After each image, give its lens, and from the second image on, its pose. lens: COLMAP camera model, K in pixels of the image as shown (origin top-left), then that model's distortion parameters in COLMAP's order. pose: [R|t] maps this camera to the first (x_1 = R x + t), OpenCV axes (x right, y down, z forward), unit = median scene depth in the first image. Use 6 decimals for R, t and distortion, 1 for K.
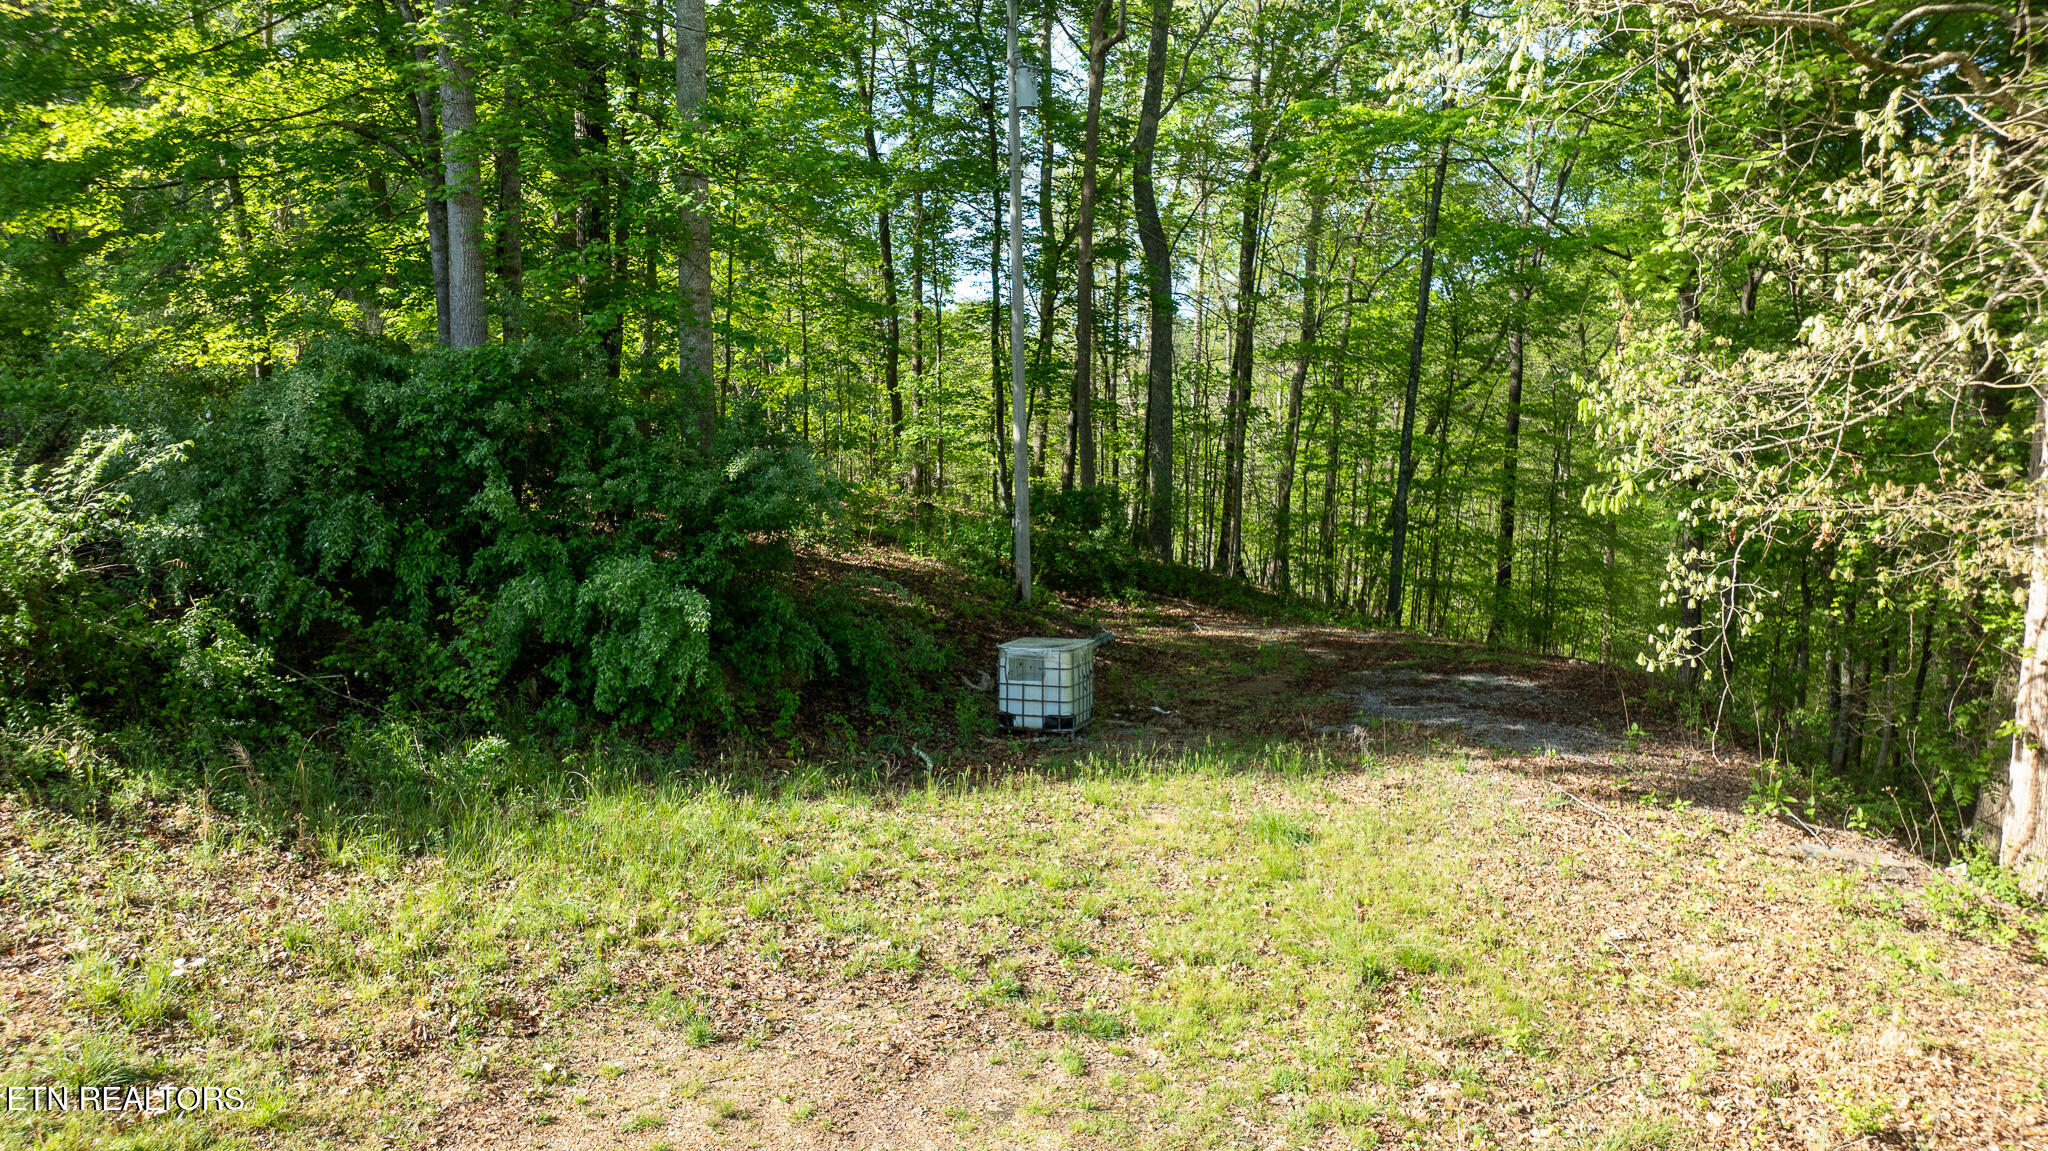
lens RADIAL K [[1439.0, 0, 1023.8], [0, 1439.0, 575.1], [0, 0, 1]] dist [-0.012439, -0.001772]
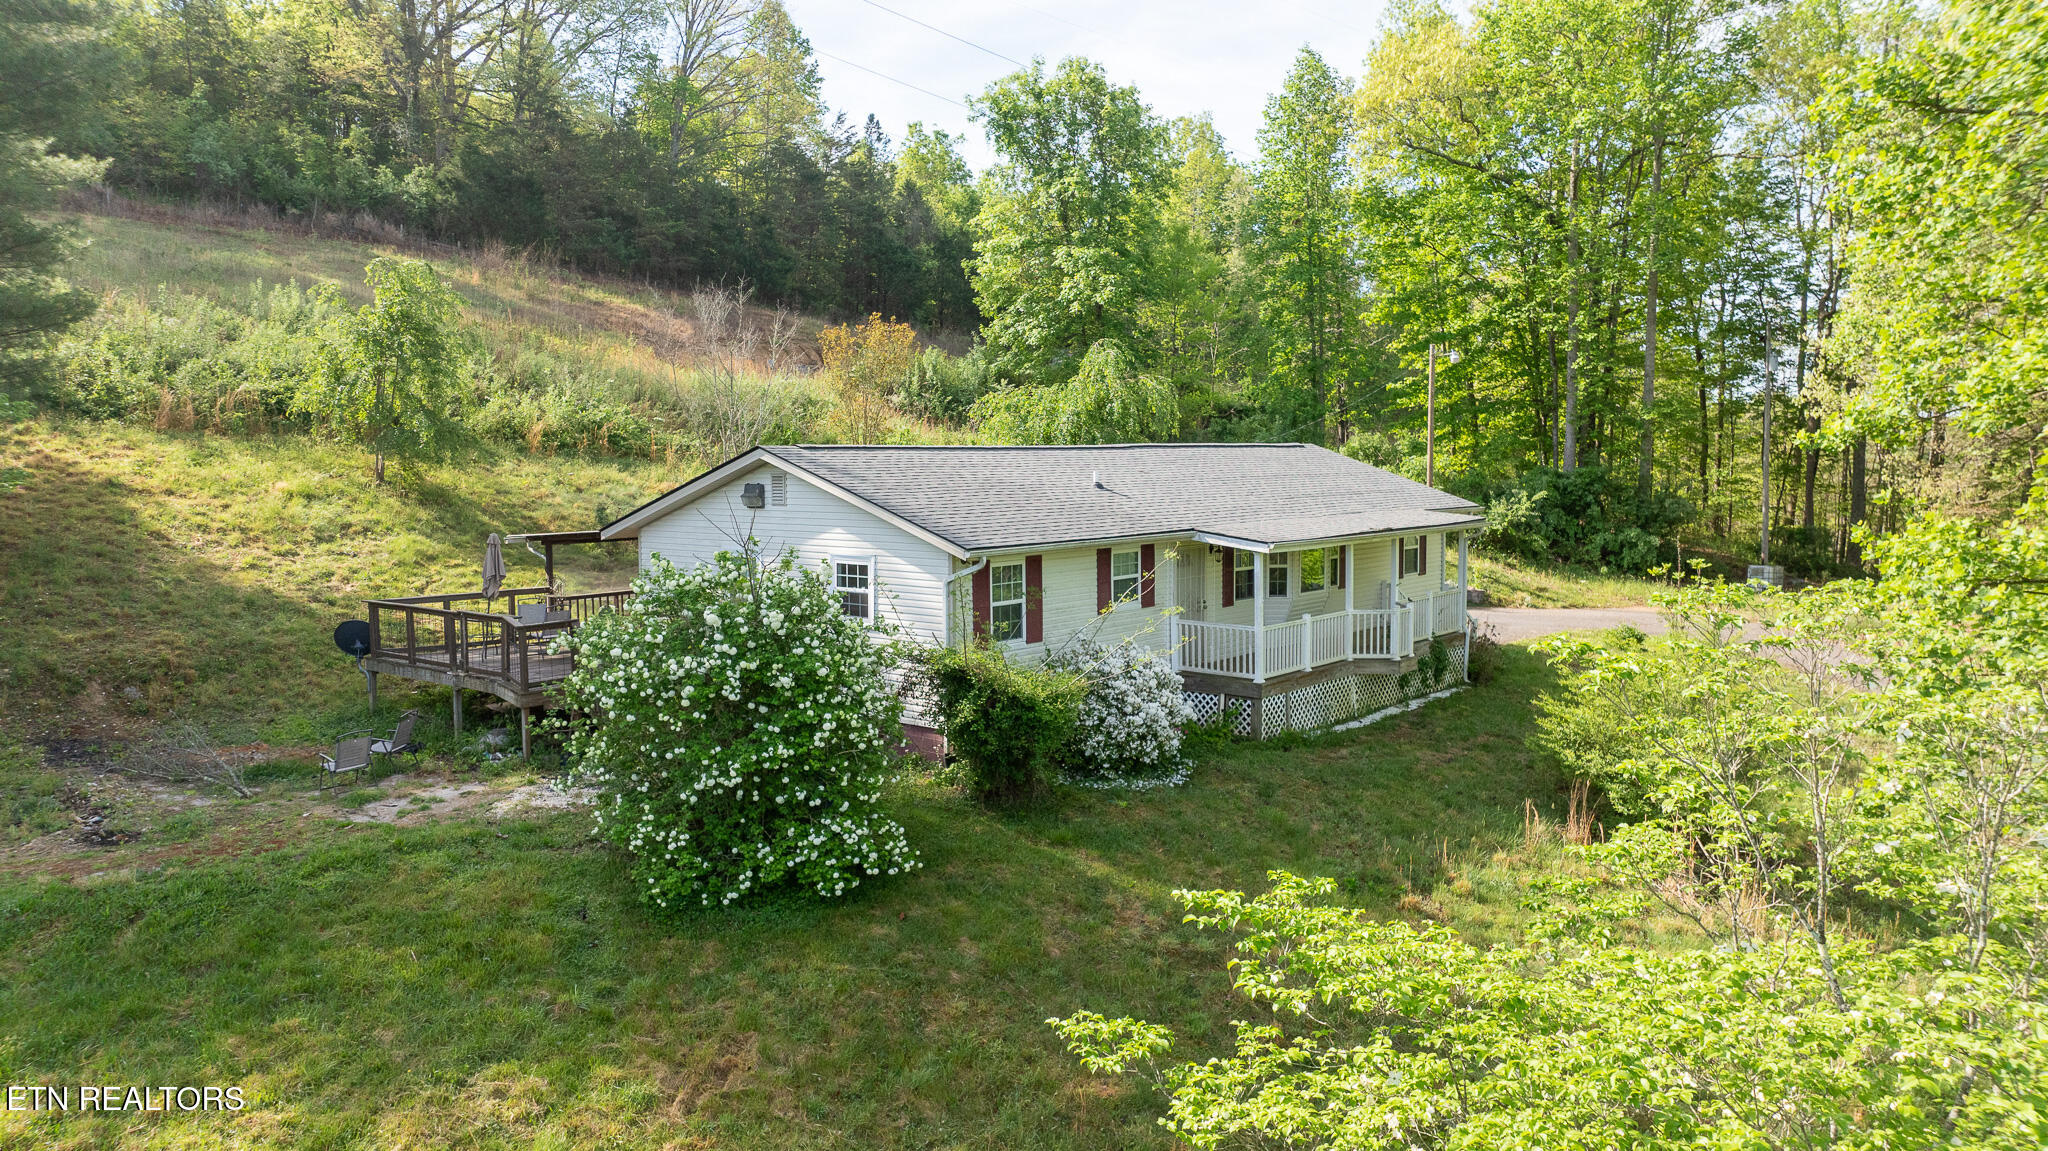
lens RADIAL K [[1439.0, 0, 1025.2], [0, 1439.0, 572.8], [0, 0, 1]] dist [-0.012439, -0.001772]
pose [[0.871547, 0.042770, -0.488442, 0.094883], [-0.068263, 0.997071, -0.034496, 0.198054], [0.485536, 0.063408, 0.871914, -1.727420]]
